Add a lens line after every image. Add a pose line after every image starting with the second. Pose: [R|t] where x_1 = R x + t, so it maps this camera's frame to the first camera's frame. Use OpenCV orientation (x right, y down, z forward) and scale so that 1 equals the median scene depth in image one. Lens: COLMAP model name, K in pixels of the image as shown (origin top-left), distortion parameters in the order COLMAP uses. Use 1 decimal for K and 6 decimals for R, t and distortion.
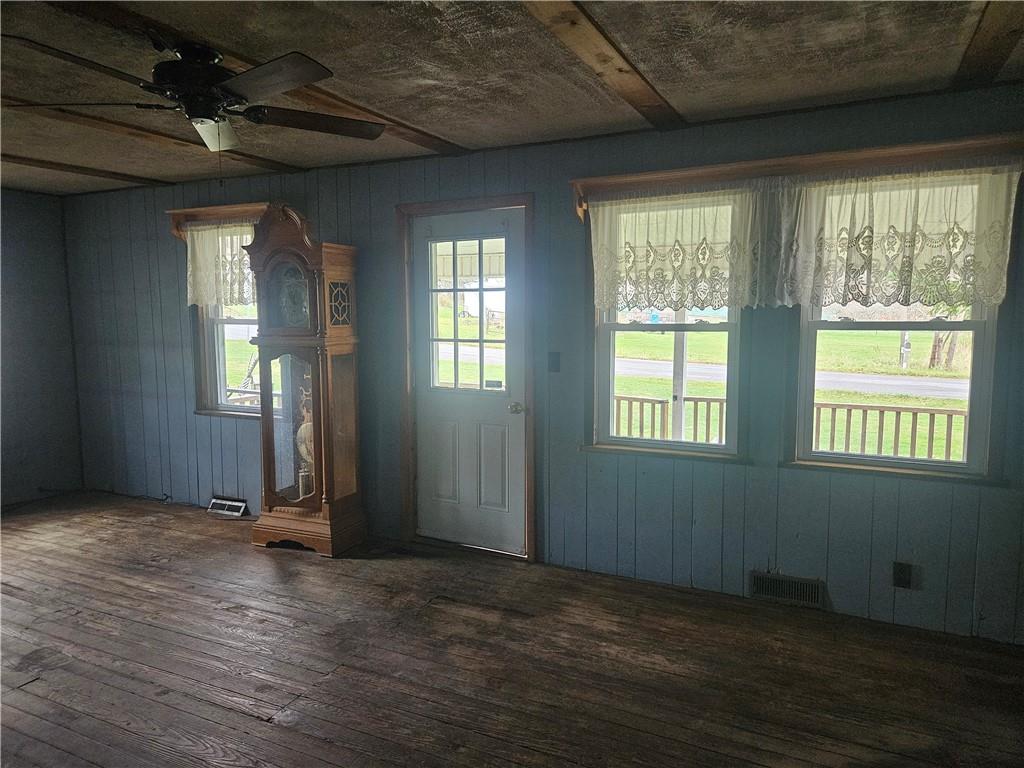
lens RADIAL K [[679.2, 0, 512.0], [0, 679.2, 384.0], [0, 0, 1]] dist [0.070618, -0.046180]
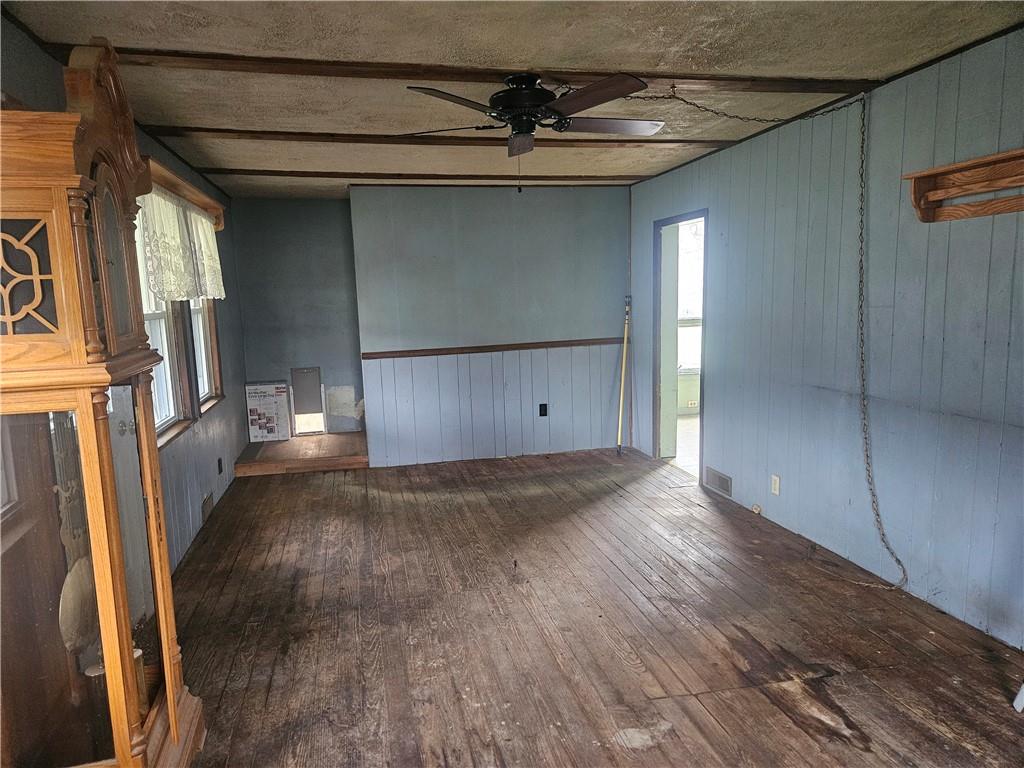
lens RADIAL K [[686.4, 0, 510.0], [0, 686.4, 400.5], [0, 0, 1]] dist [0.064472, -0.052607]
pose [[-0.630793, -0.090502, 0.770655, -1.135112], [0.120306, 0.969758, 0.212356, -0.138393], [-0.766568, 0.226667, -0.600829, 1.482116]]
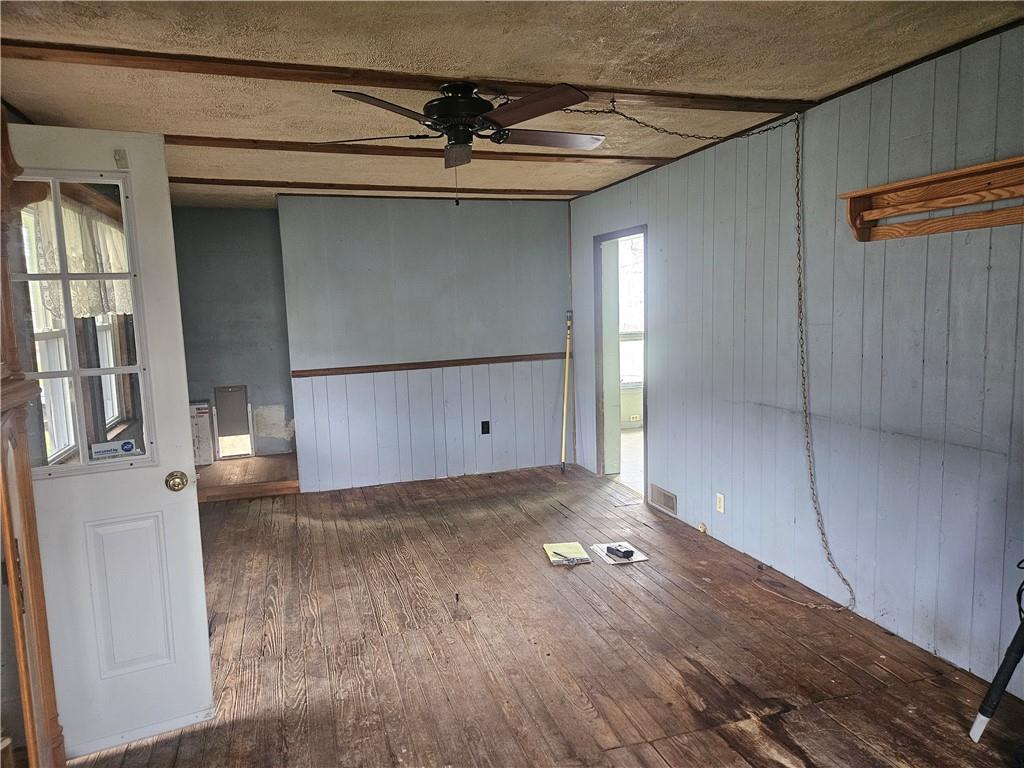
lens RADIAL K [[686.9, 0, 517.5], [0, 686.9, 391.8], [0, 0, 1]] dist [0.062744, -0.053905]
pose [[-0.702307, -0.060652, 0.709286, -1.088504], [0.113014, 0.974229, 0.195209, -0.143216], [-0.702847, 0.217256, -0.677353, 1.437975]]
